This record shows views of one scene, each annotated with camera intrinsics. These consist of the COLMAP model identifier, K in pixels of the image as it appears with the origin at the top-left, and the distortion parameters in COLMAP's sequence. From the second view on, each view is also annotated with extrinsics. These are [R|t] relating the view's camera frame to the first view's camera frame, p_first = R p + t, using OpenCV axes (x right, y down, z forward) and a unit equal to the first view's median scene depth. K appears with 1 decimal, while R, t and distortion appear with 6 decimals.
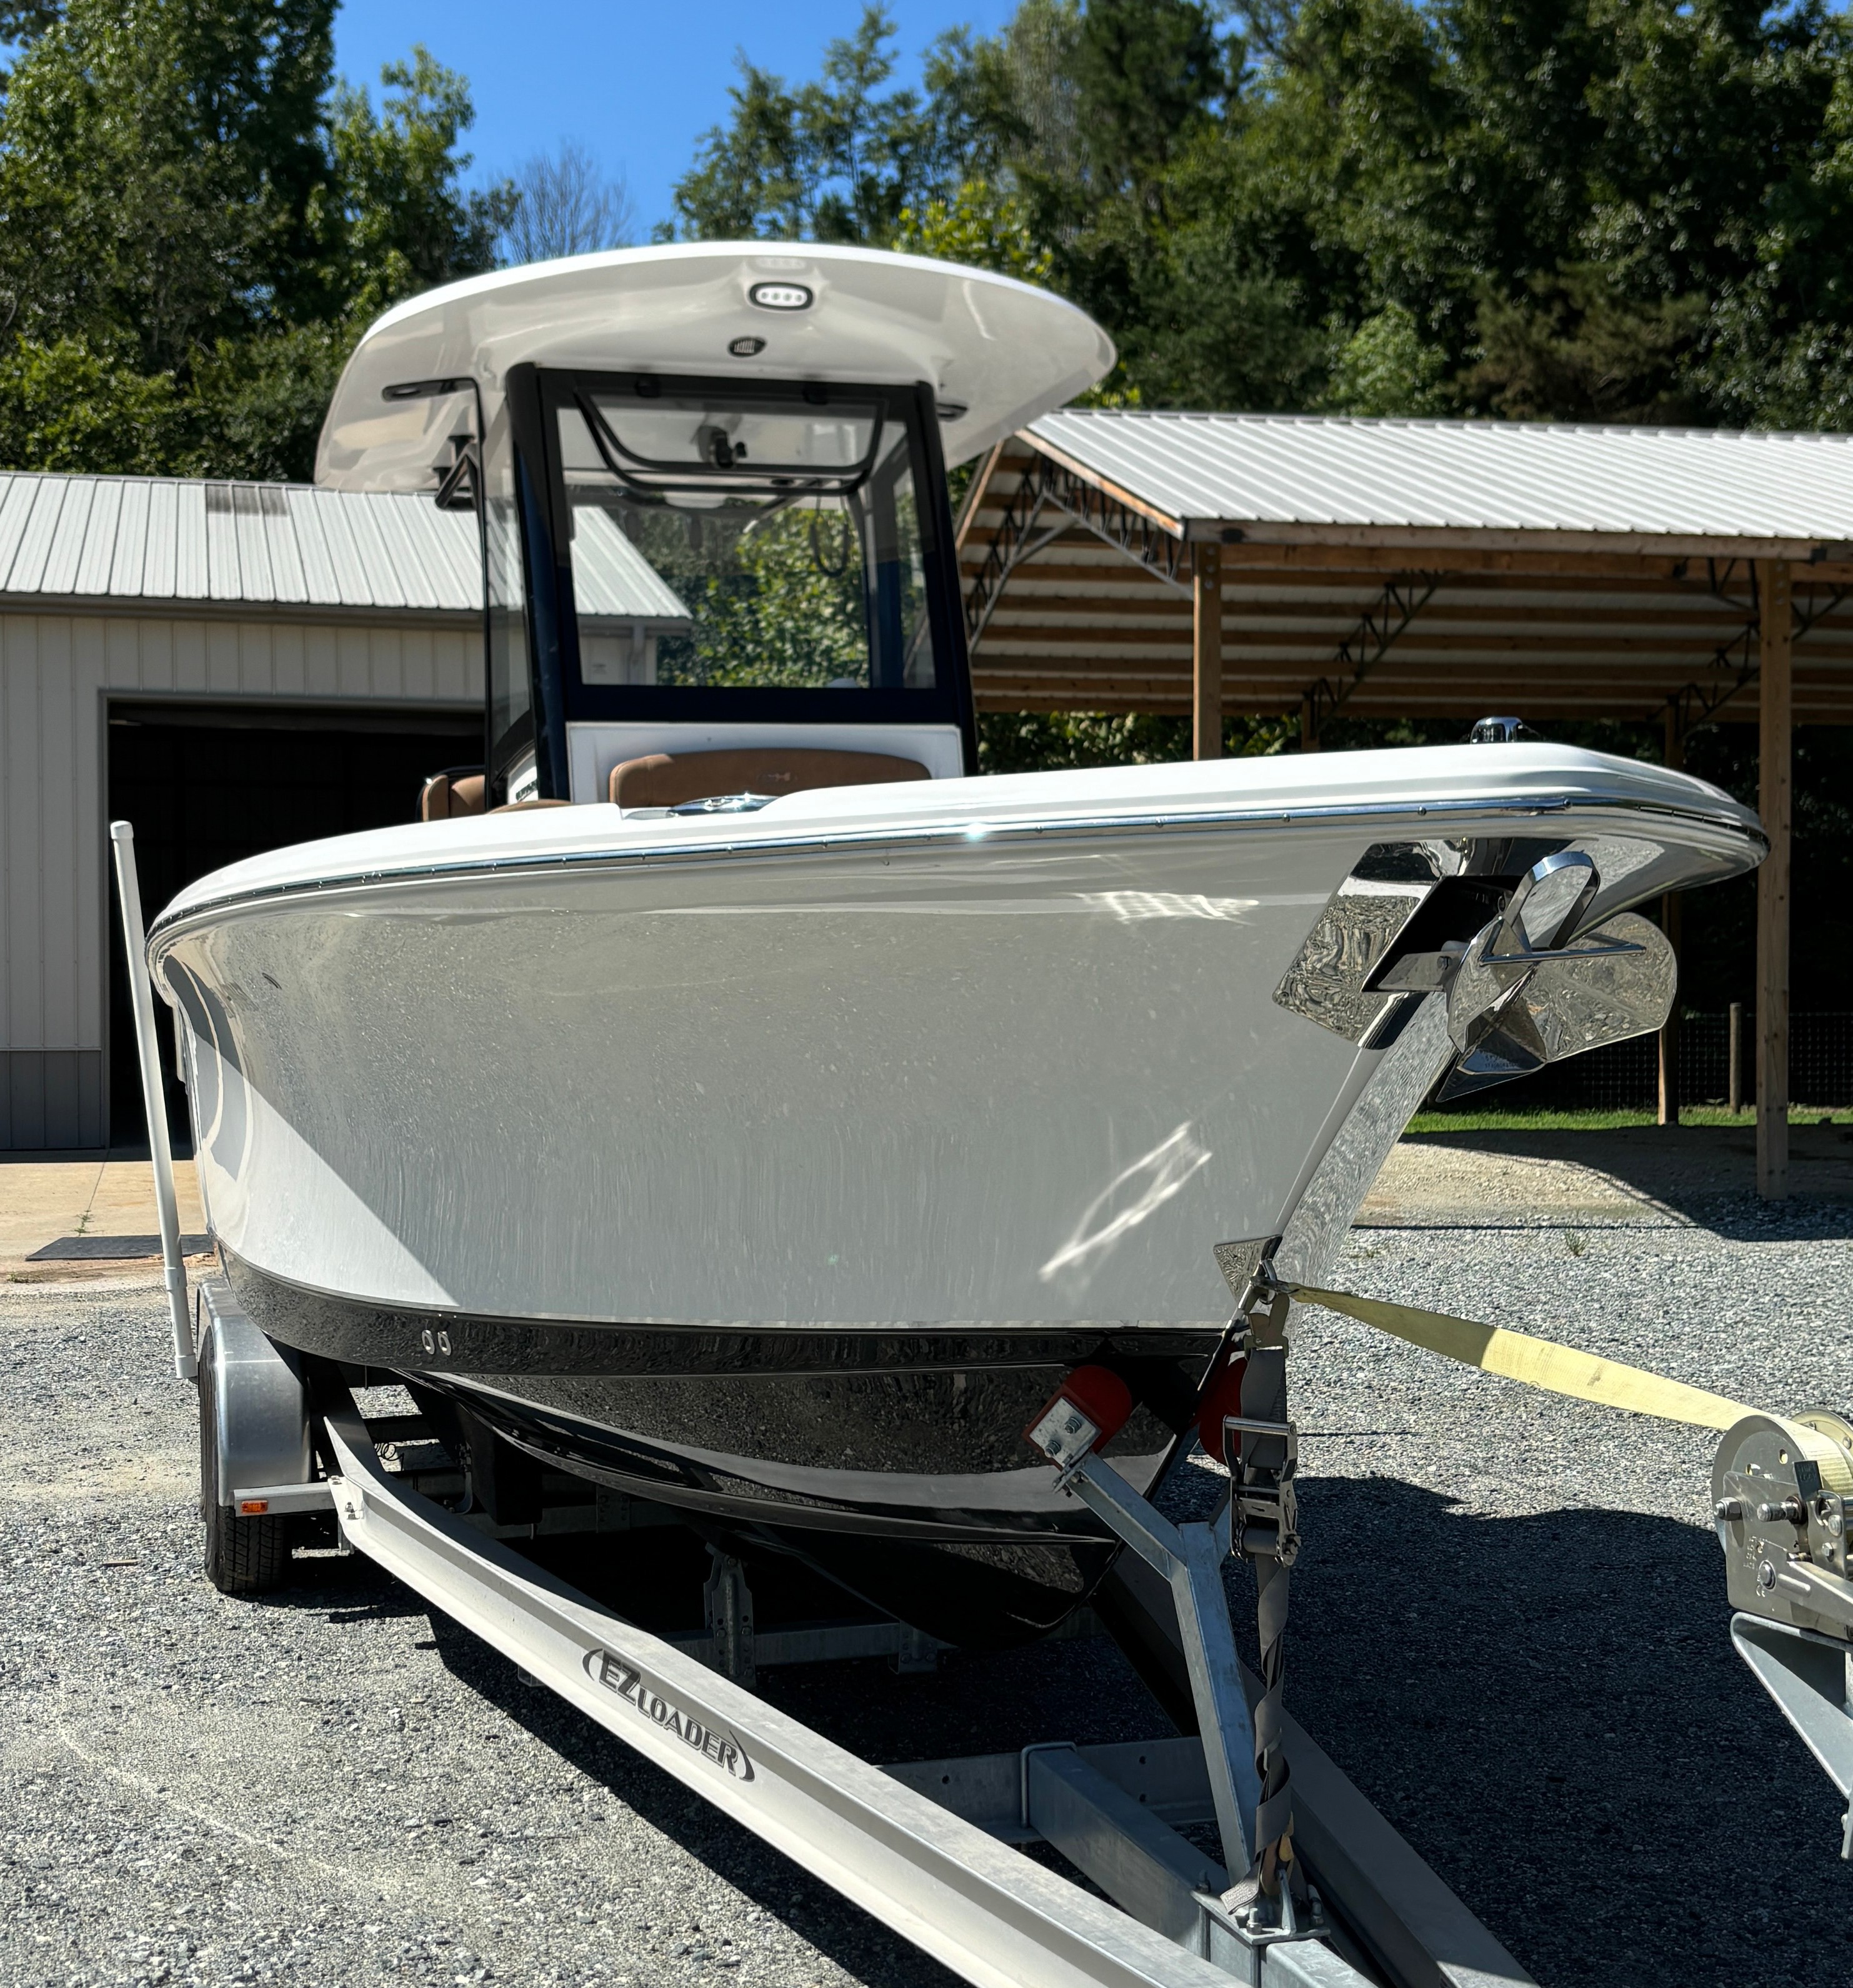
lens RADIAL K [[2746.9, 0, 924.4], [0, 2746.9, 1015.1], [0, 0, 1]] dist [-0.007036, 0.000000]
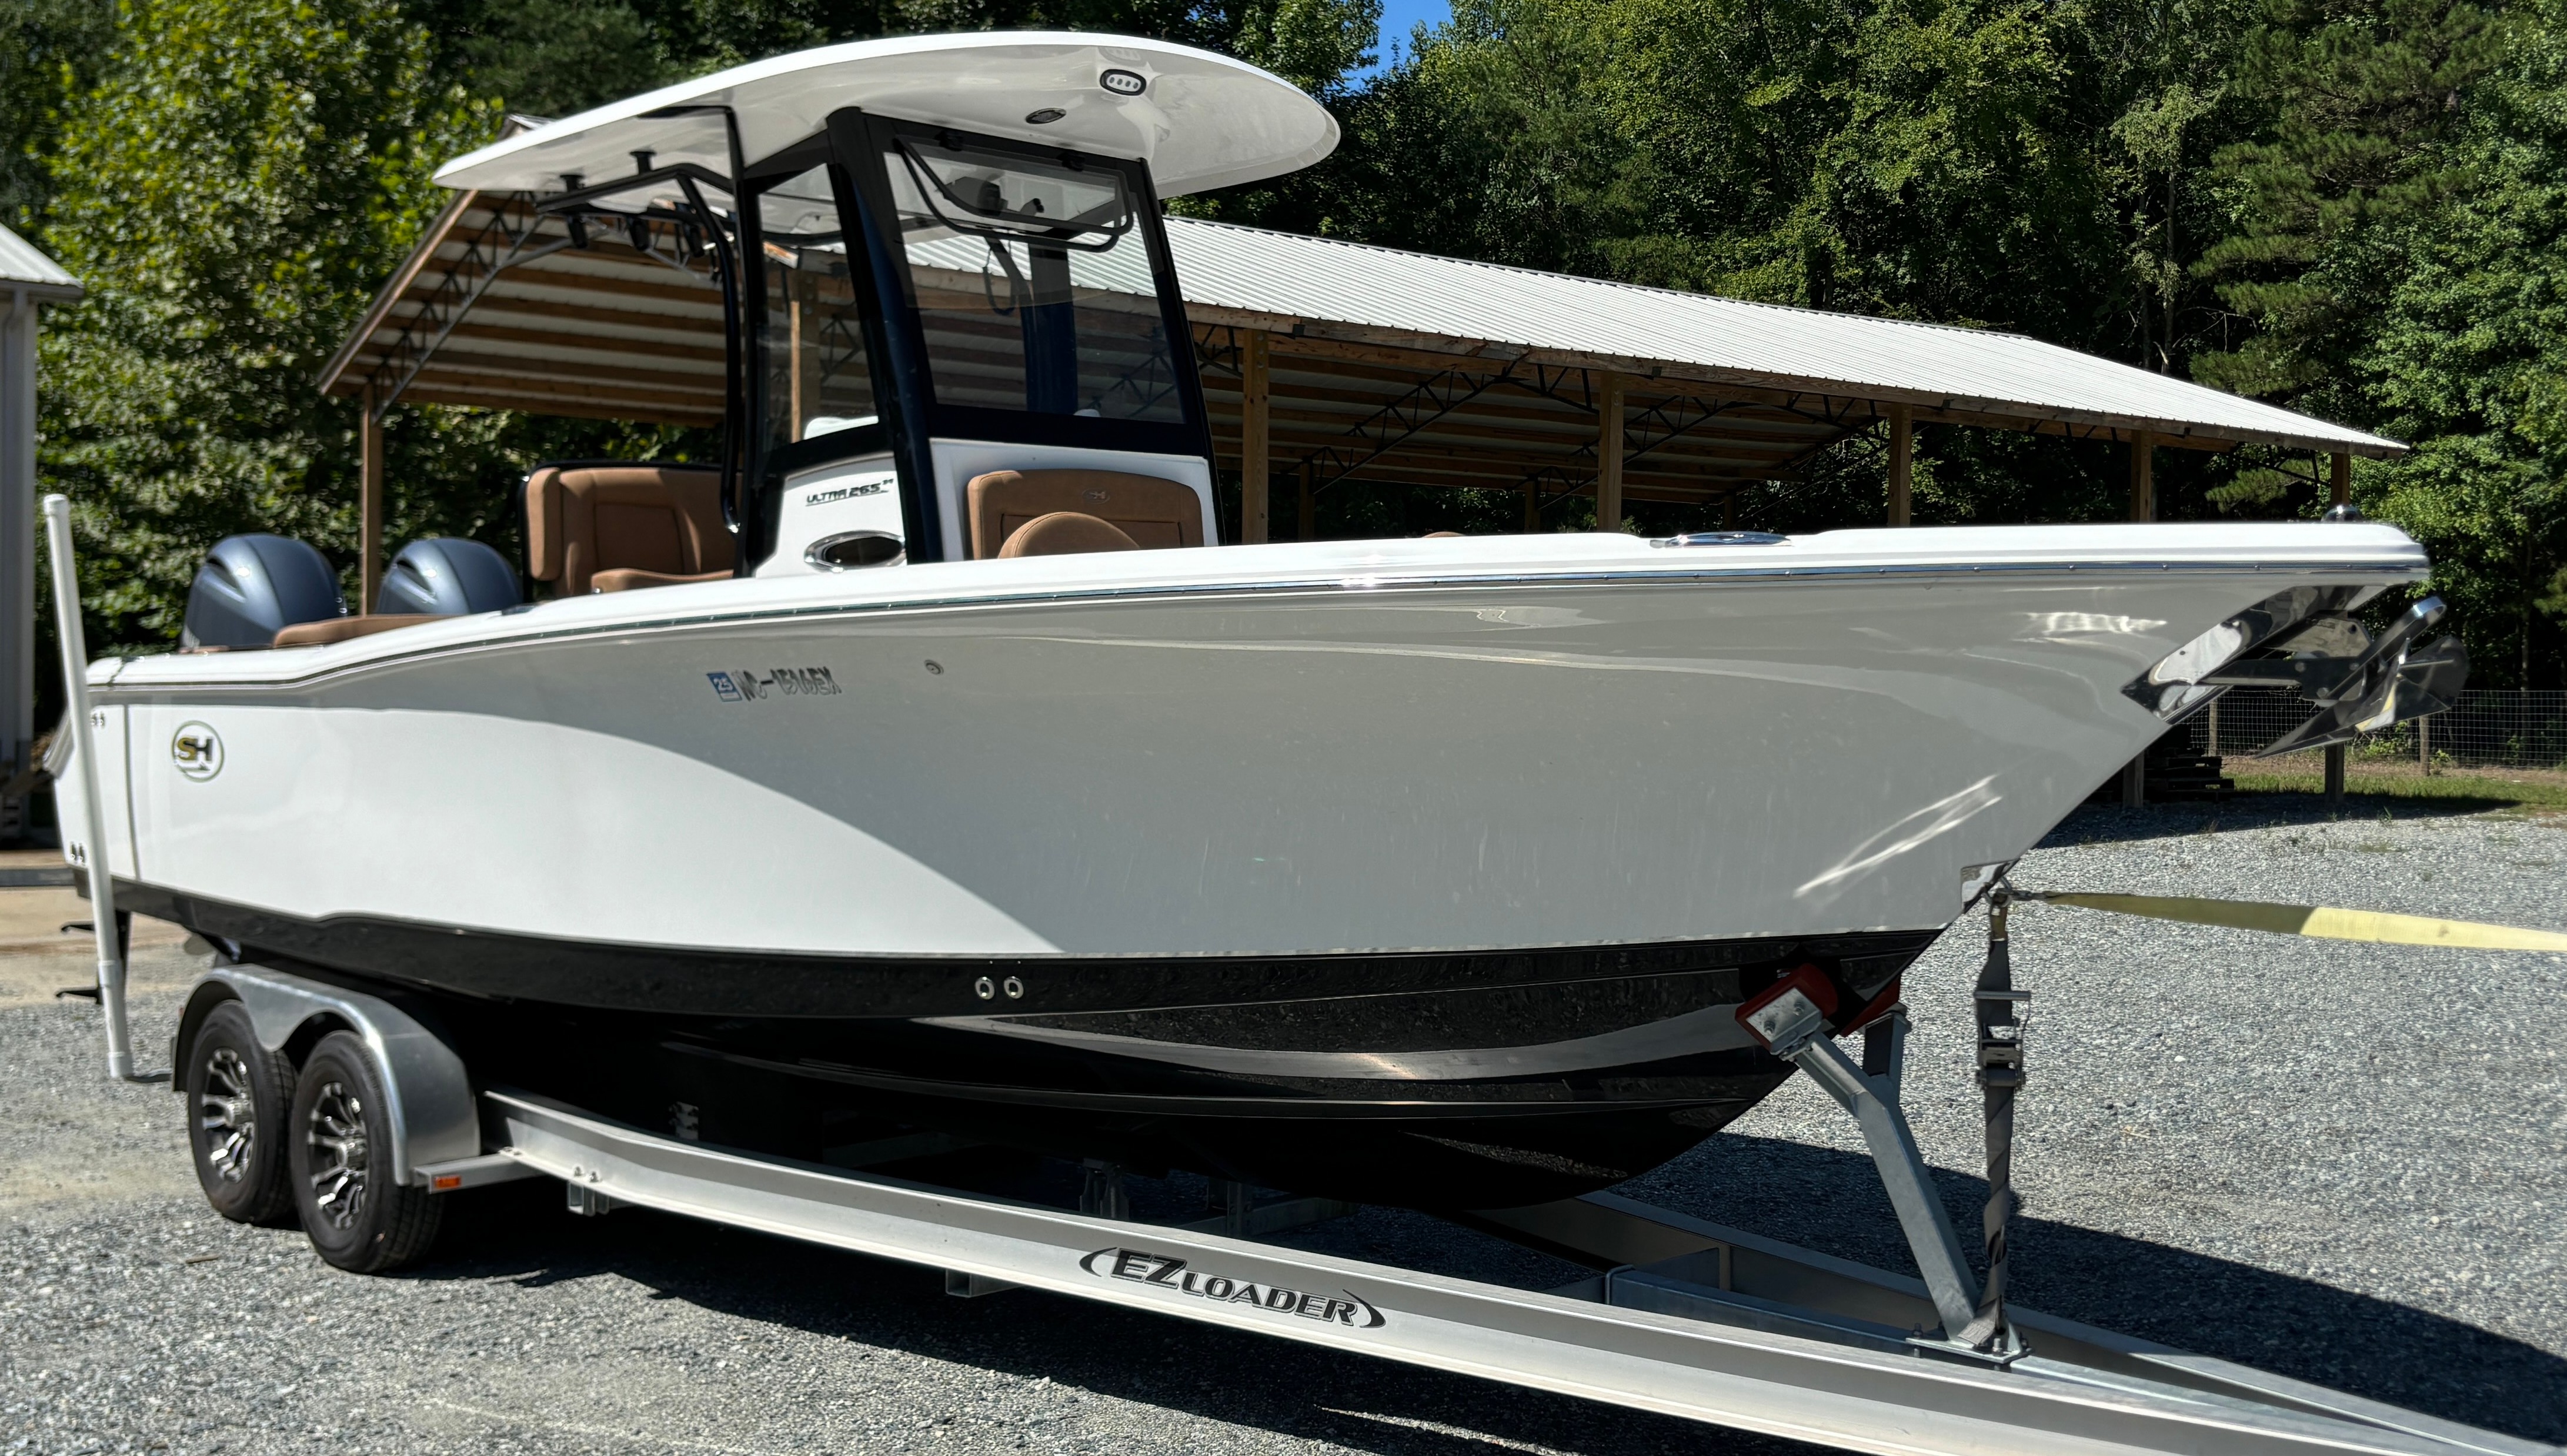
lens RADIAL K [[2595.9, 0, 1279.8], [0, 2595.9, 701.7], [0, 0, 1]] dist [0.022286, 0.000000]
pose [[0.870085, 0.006903, 0.492853, -0.506071], [-0.005975, 0.999976, -0.003457, 0.003449], [-0.492865, 0.000063, 0.870106, 0.009939]]
